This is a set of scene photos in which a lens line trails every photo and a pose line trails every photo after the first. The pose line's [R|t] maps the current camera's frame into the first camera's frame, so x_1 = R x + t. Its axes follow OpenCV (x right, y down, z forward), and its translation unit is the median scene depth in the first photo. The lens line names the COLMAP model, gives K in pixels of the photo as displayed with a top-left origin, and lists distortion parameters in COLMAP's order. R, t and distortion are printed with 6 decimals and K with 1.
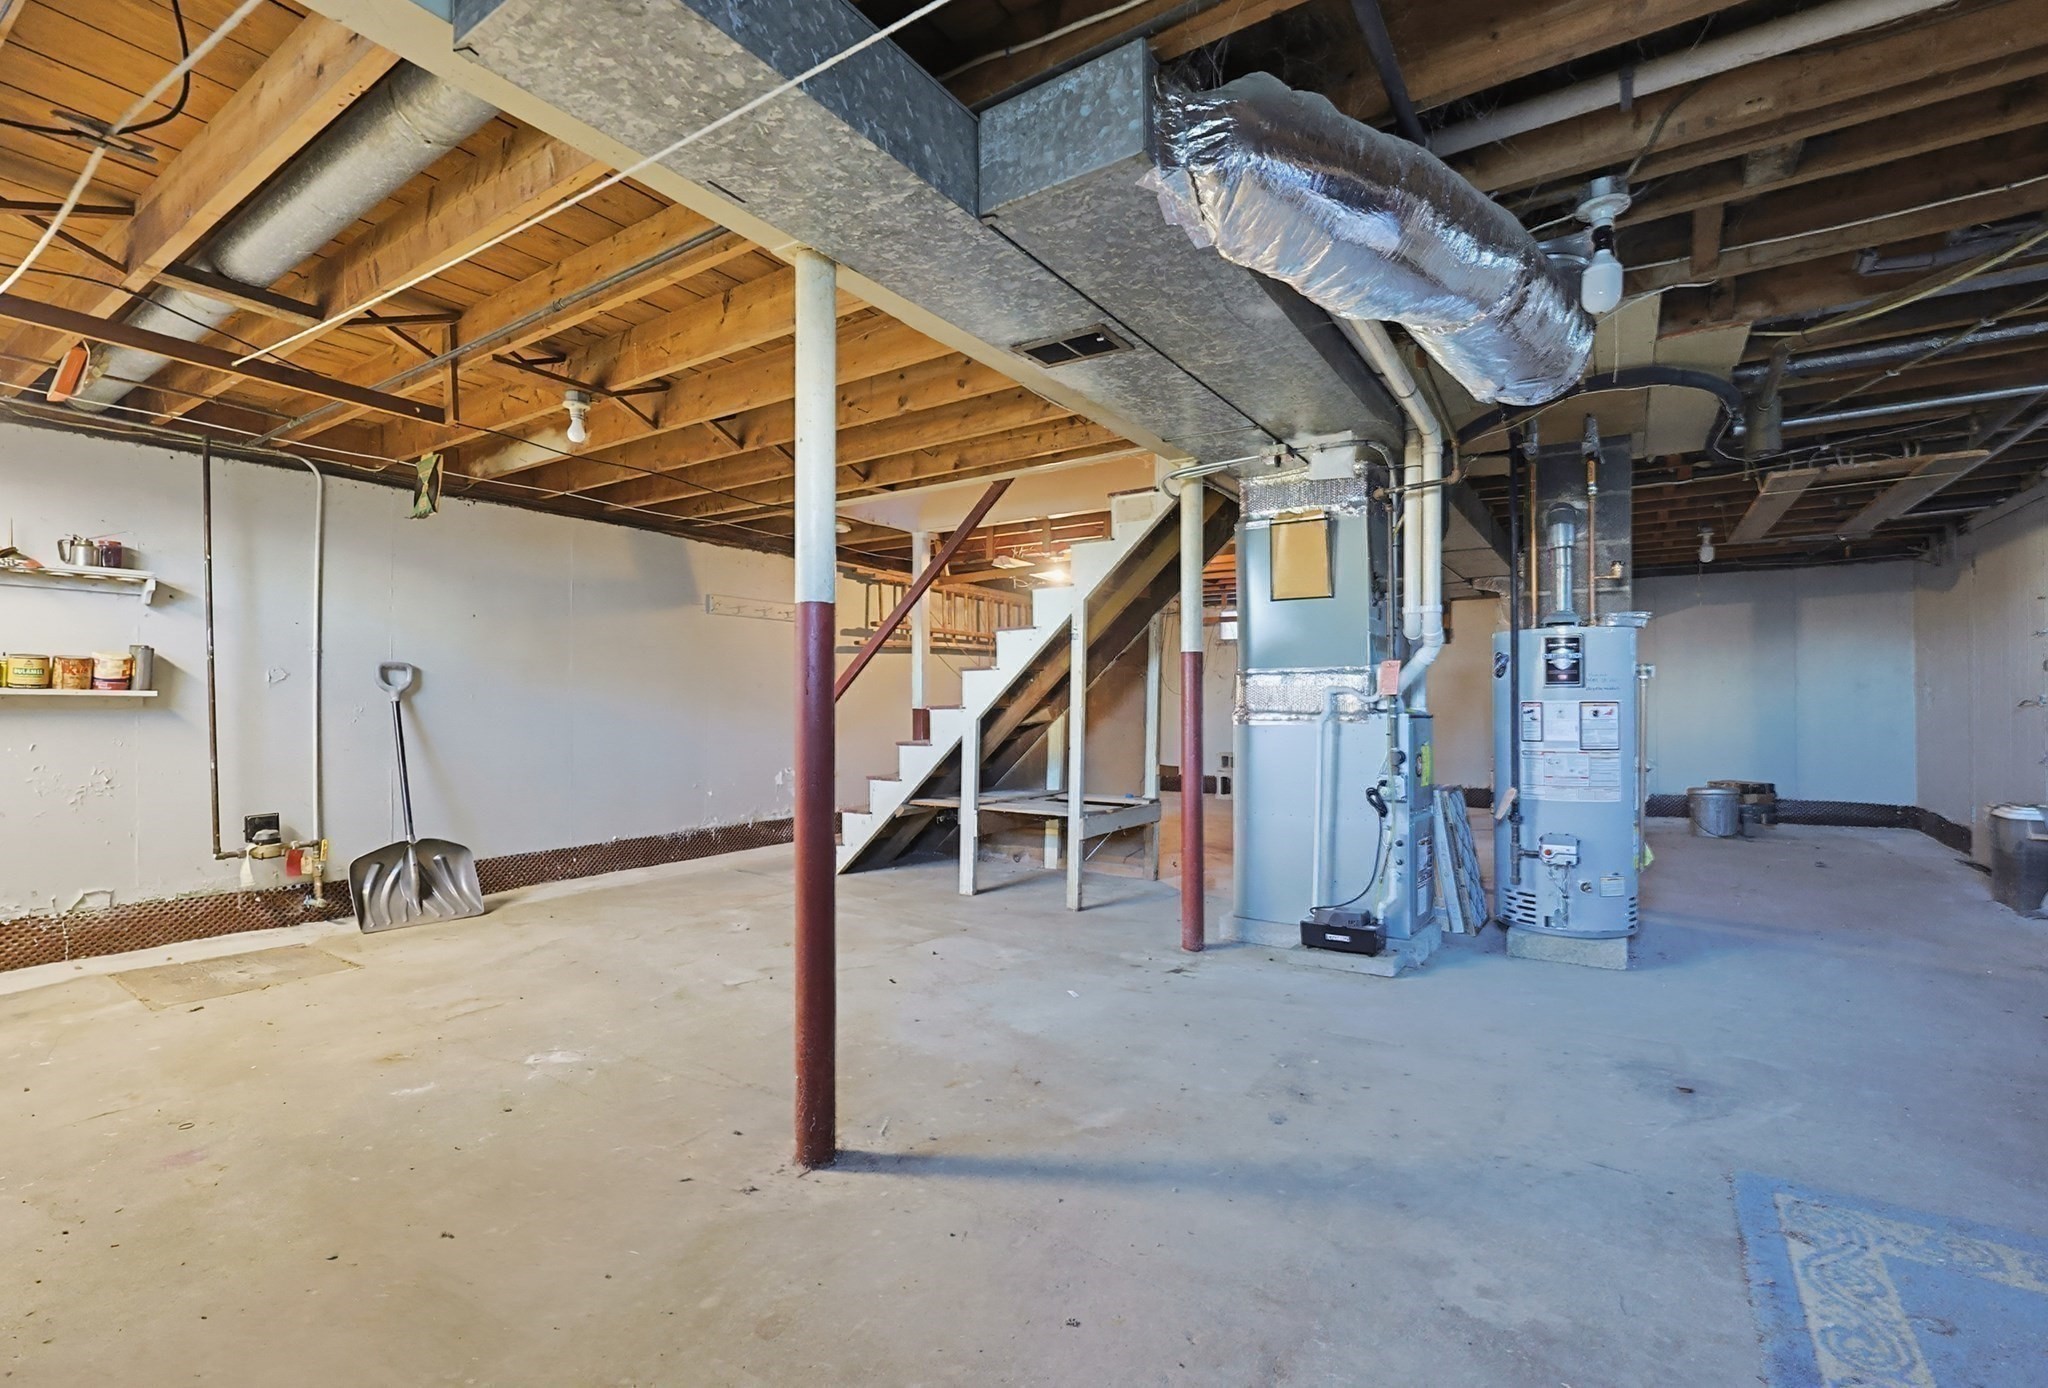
lens RADIAL K [[904.2, 0, 1028.5], [0, 904.2, 698.5], [0, 0, 1]] dist [-0.001414, -0.000101]
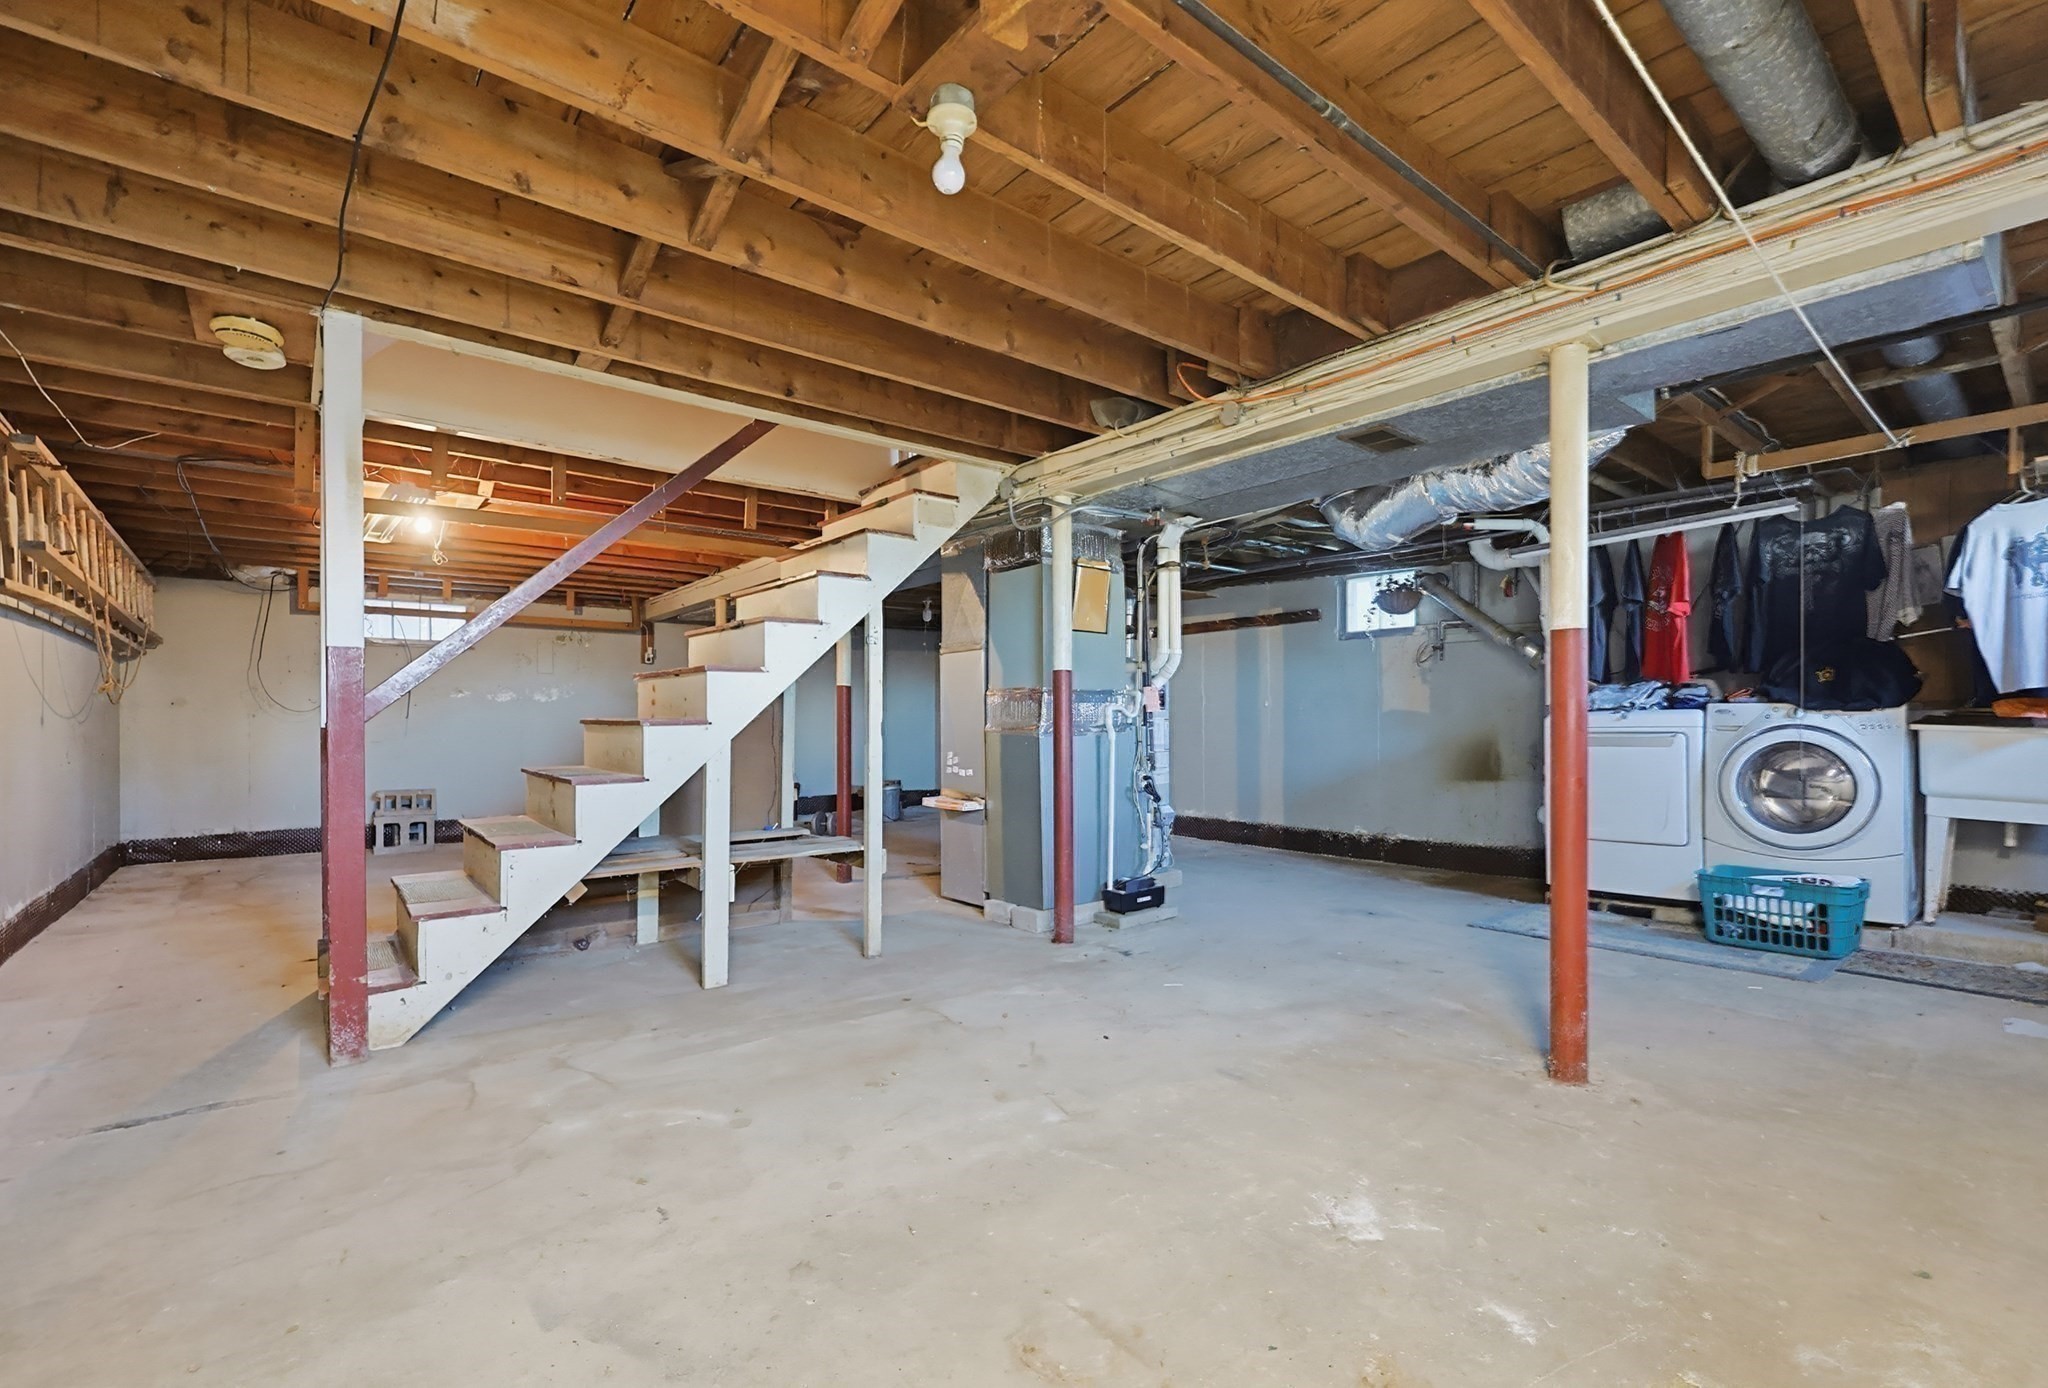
lens RADIAL K [[904.2, 0, 1028.3], [0, 904.2, 730.4], [0, 0, 1]] dist [-0.001414, -0.000101]
pose [[0.287086, -0.004930, 0.957892, -0.974397], [-0.001624, 0.999983, 0.005633, 0.016698], [-0.957903, -0.003173, 0.287073, 0.810790]]
